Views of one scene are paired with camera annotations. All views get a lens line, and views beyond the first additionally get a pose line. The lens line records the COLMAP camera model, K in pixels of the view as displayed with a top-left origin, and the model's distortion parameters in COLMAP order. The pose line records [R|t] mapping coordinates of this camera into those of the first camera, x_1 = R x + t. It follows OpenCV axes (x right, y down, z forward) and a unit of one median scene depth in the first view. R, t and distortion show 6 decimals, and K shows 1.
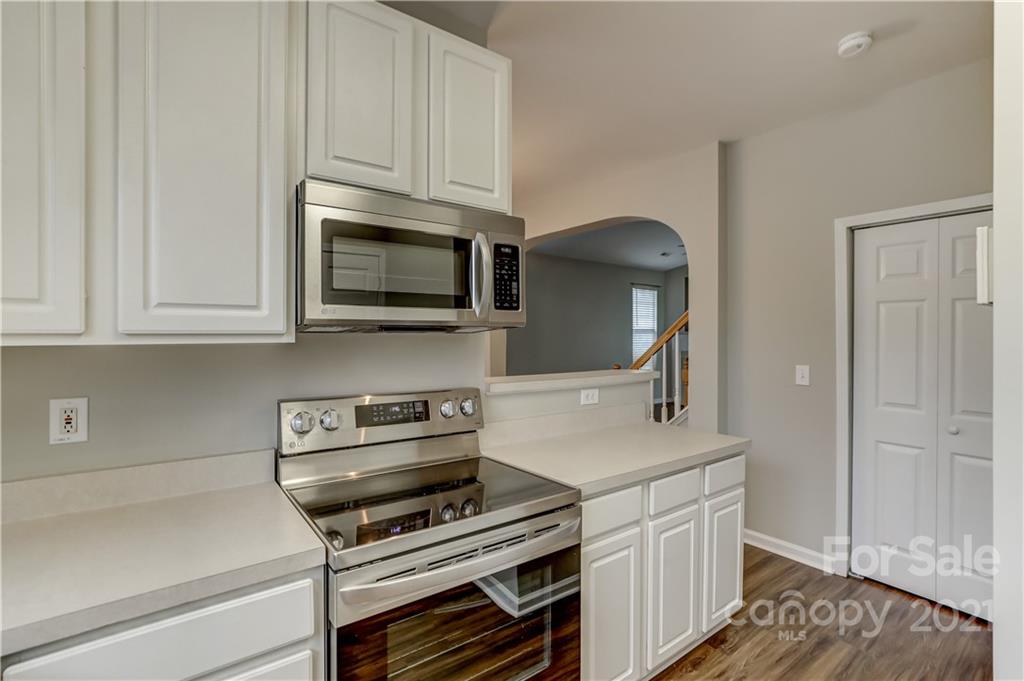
lens RADIAL K [[471.8, 0, 512.5], [0, 471.8, 329.8], [0, 0, 1]] dist [-0.032027, 0.011836]
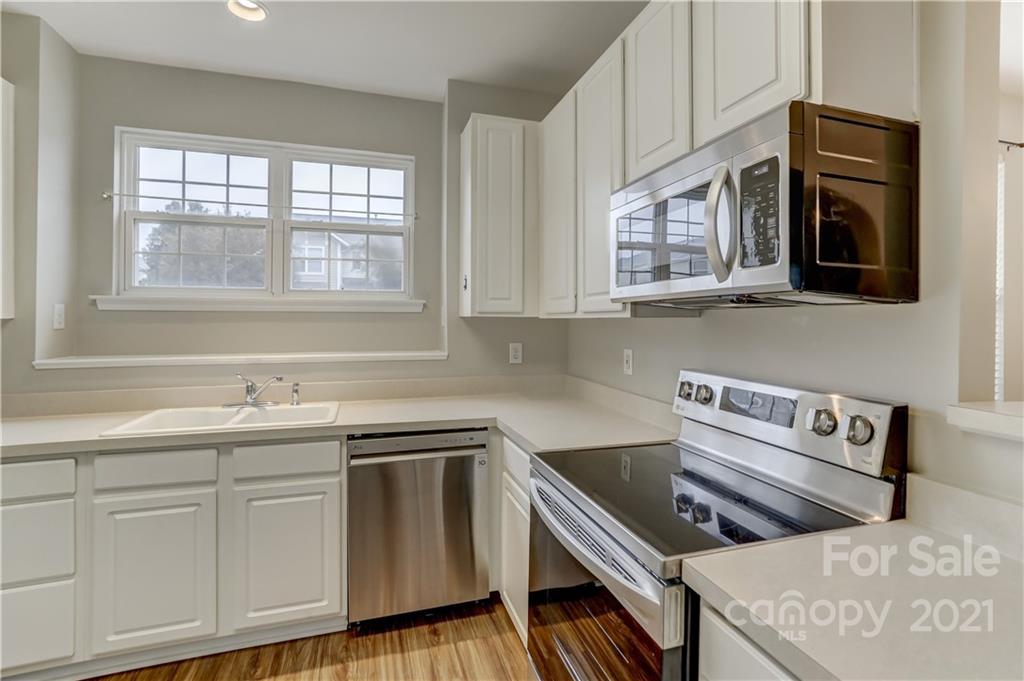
lens RADIAL K [[471.8, 0, 512.5], [0, 471.8, 329.8], [0, 0, 1]] dist [-0.032027, 0.011836]
pose [[-0.318936, 0.017742, -0.947610, 0.697662], [0.002071, 0.999835, 0.018022, 0.032016], [0.947774, 0.003786, -0.318921, 0.899282]]
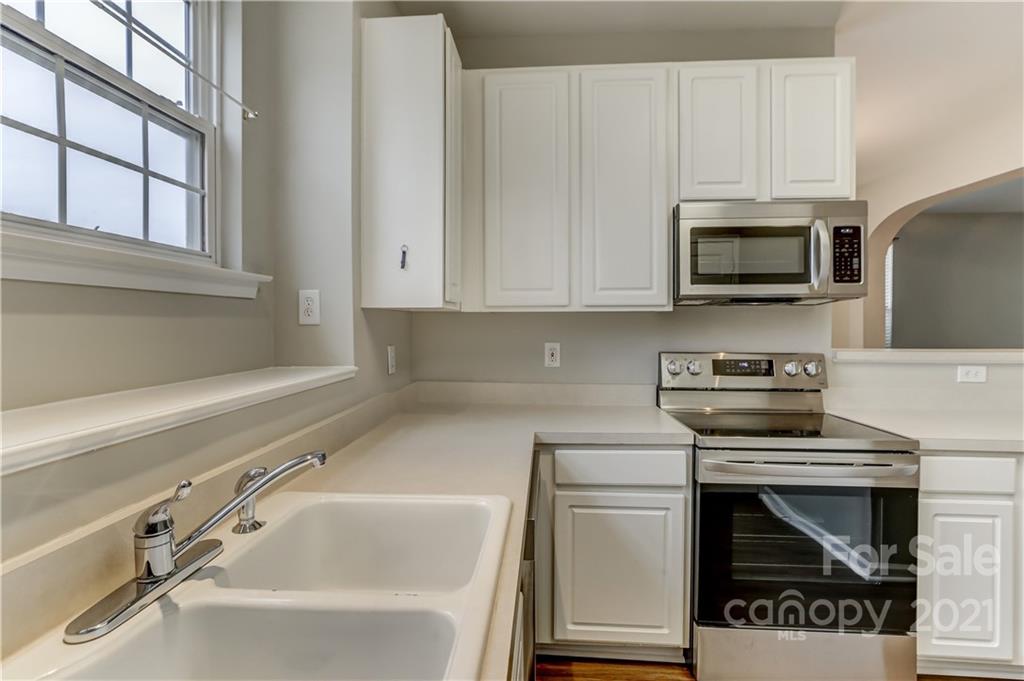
lens RADIAL K [[471.8, 0, 512.5], [0, 471.8, 329.8], [0, 0, 1]] dist [-0.032027, 0.011836]
pose [[0.752377, 0.011521, -0.658632, 0.125353], [0.008935, 0.999577, 0.027692, 0.034342], [0.658672, -0.026719, 0.751956, -0.406386]]
